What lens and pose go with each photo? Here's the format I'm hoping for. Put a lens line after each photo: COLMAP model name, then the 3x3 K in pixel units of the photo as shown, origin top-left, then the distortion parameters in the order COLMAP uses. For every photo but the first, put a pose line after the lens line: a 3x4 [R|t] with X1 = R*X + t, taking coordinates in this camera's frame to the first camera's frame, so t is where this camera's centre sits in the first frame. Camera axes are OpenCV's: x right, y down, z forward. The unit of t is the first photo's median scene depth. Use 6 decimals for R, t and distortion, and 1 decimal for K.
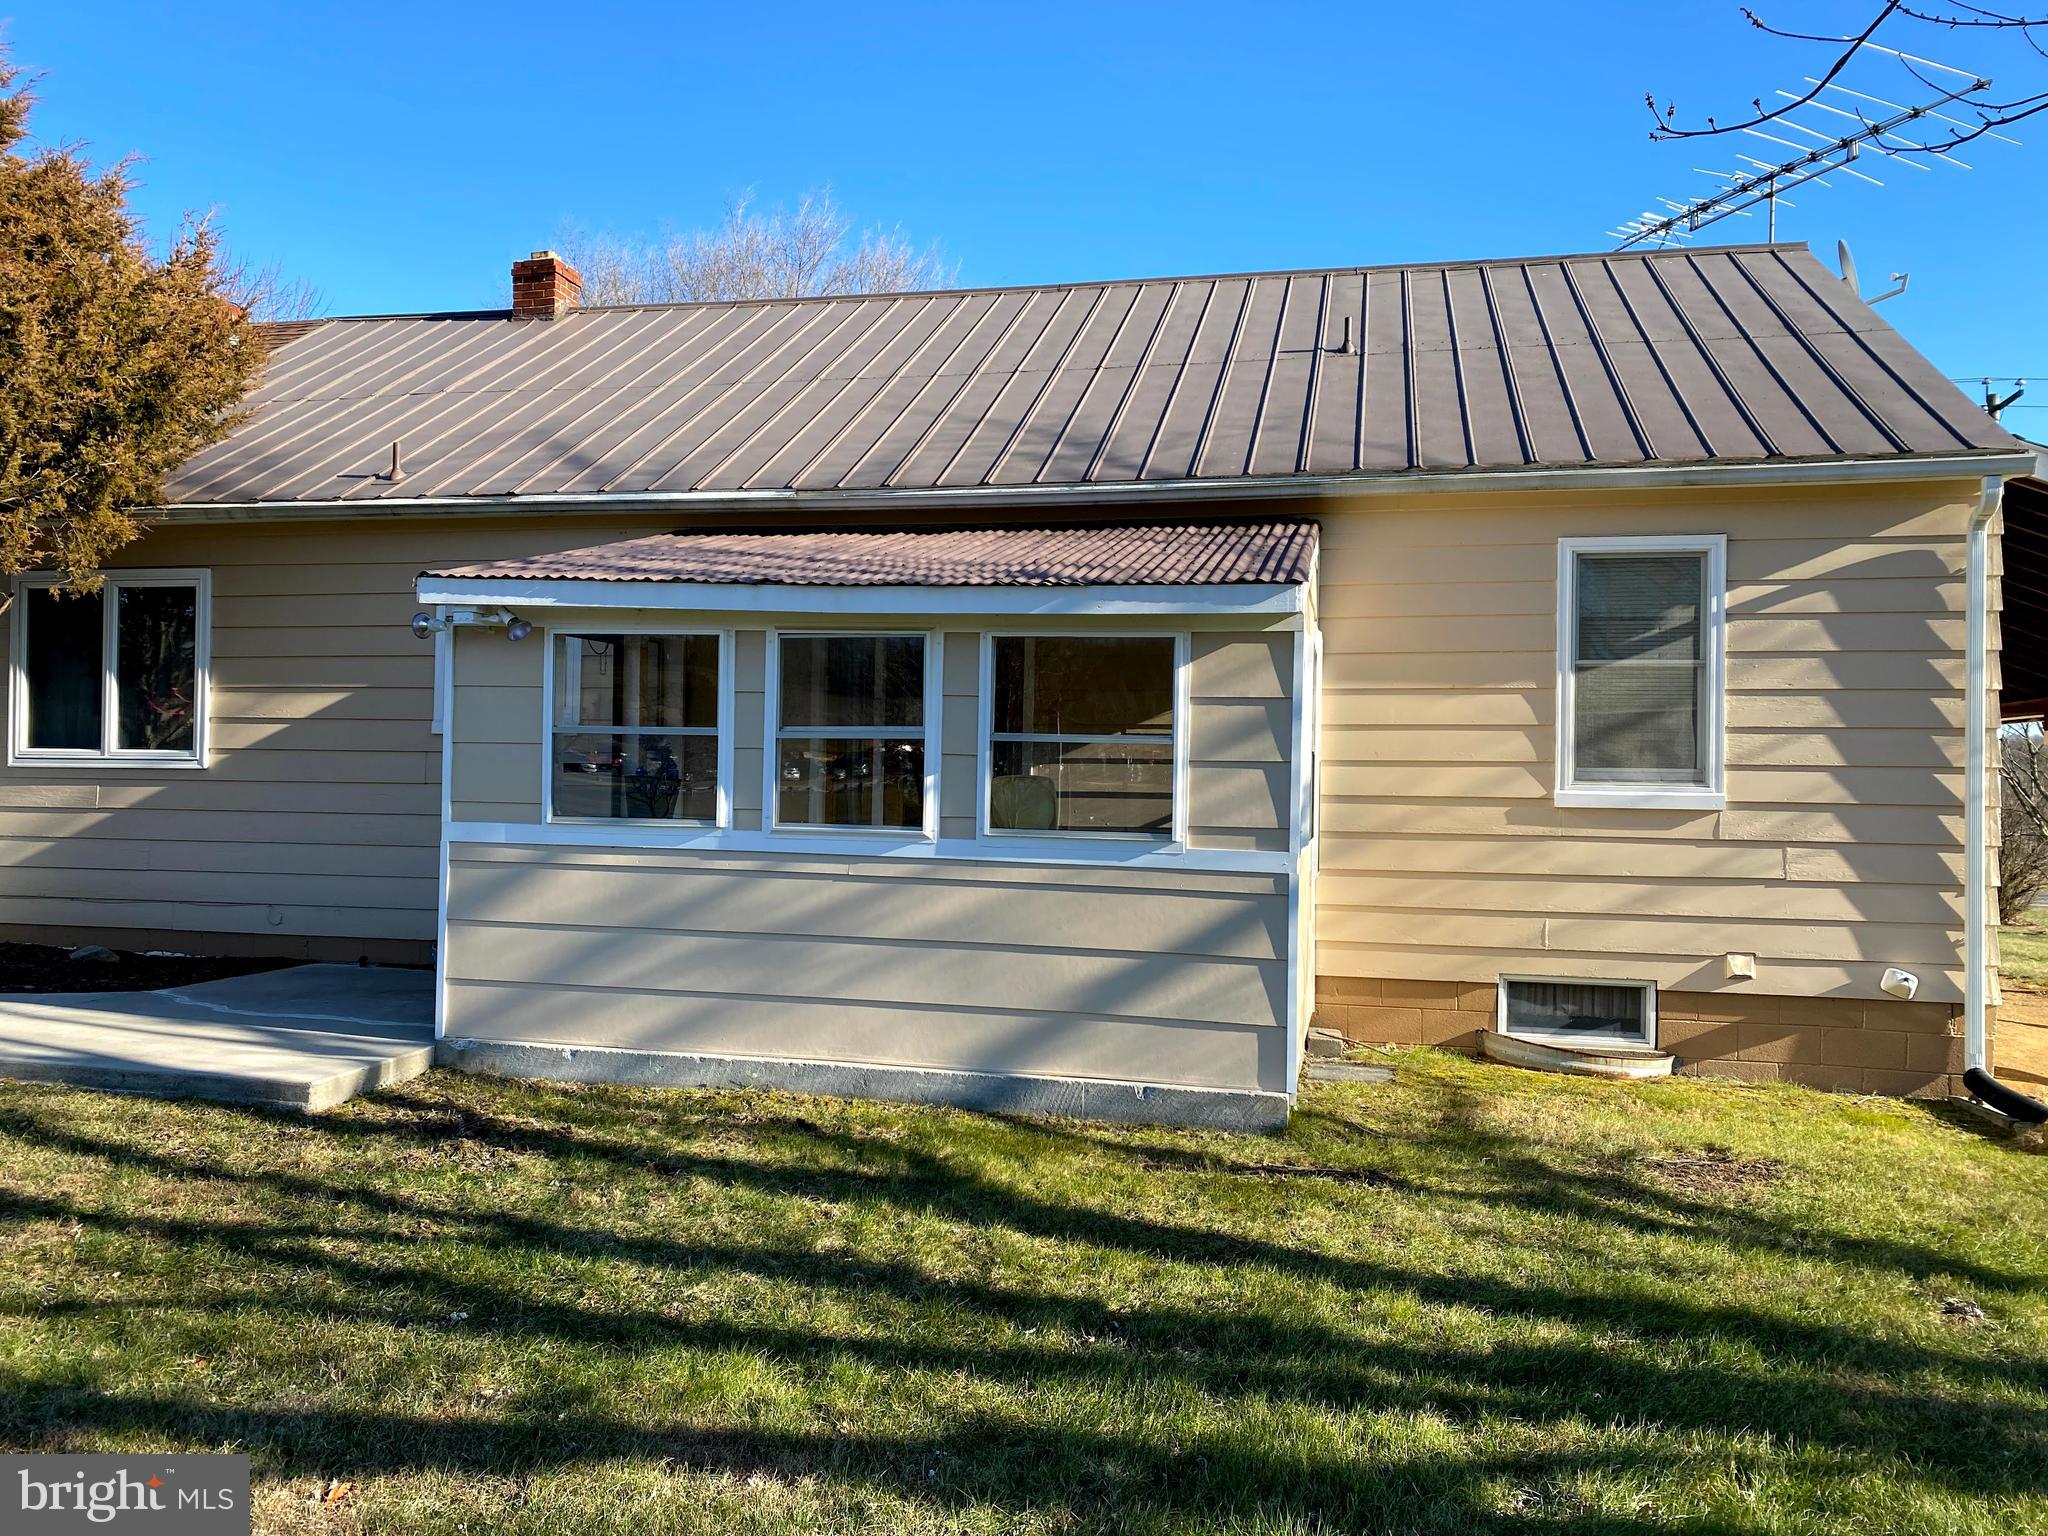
lens RADIAL K [[1551.5, 0, 1007.7], [0, 1551.5, 751.2], [0, 0, 1]] dist [0.035089, -0.038769]
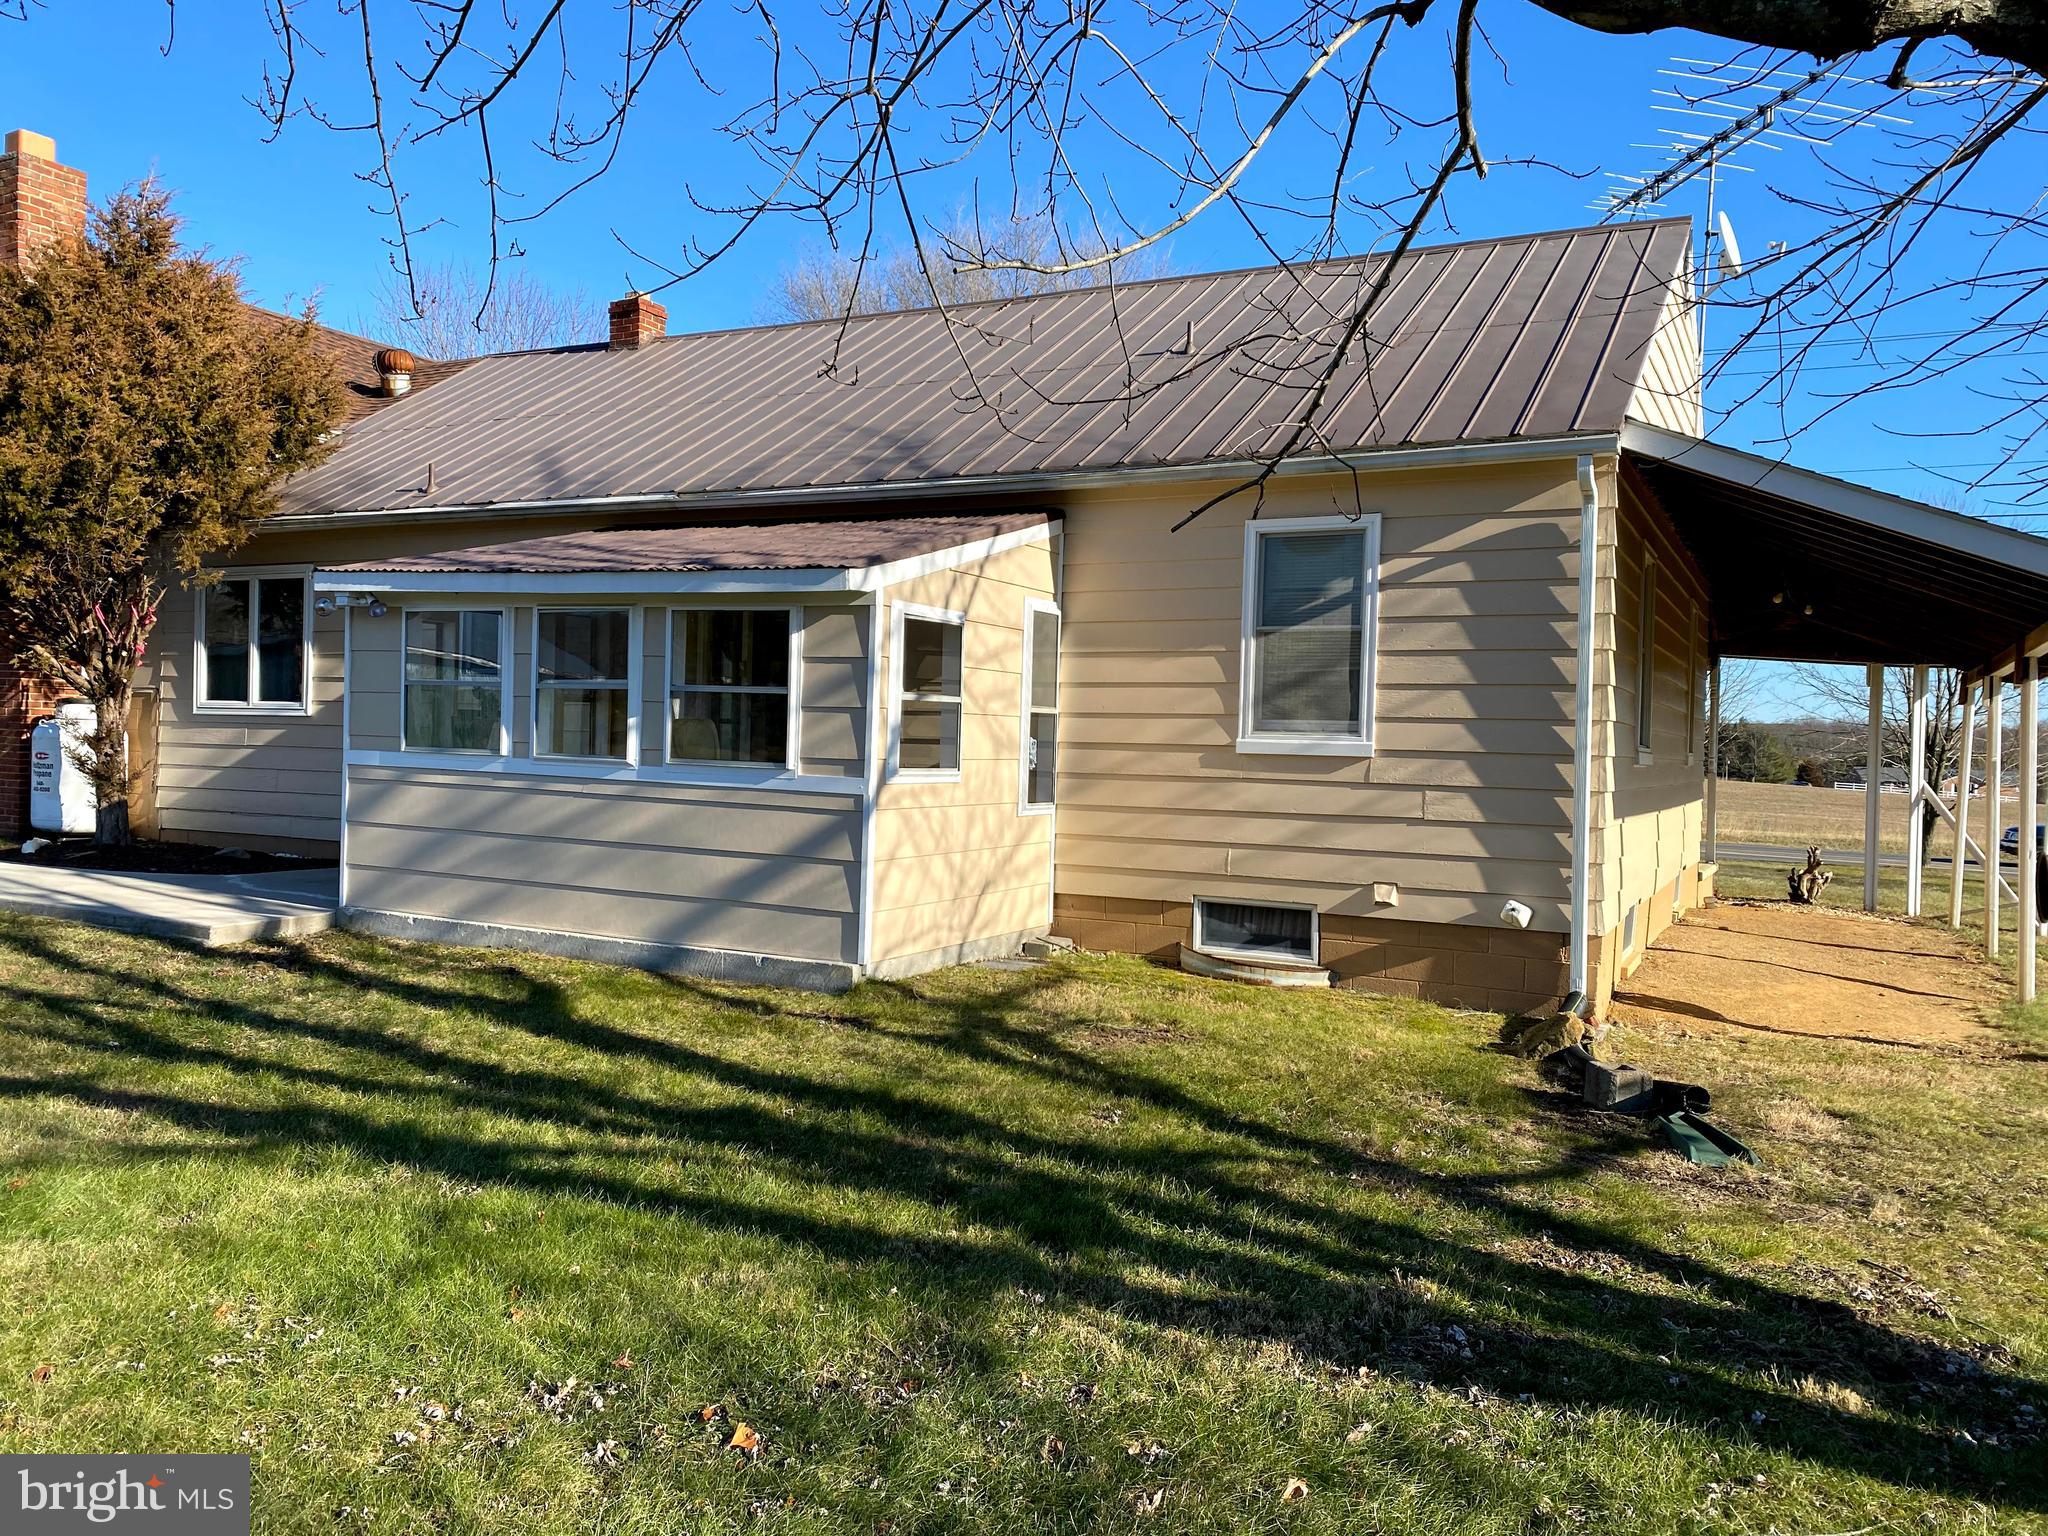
lens RADIAL K [[1551.5, 0, 1037.8], [0, 1551.5, 773.3], [0, 0, 1]] dist [0.035089, -0.038769]
pose [[0.968729, 0.015437, -0.247642, 0.509605], [-0.007548, 0.999434, 0.032776, 0.014411], [0.248008, -0.029882, 0.968297, -0.159497]]
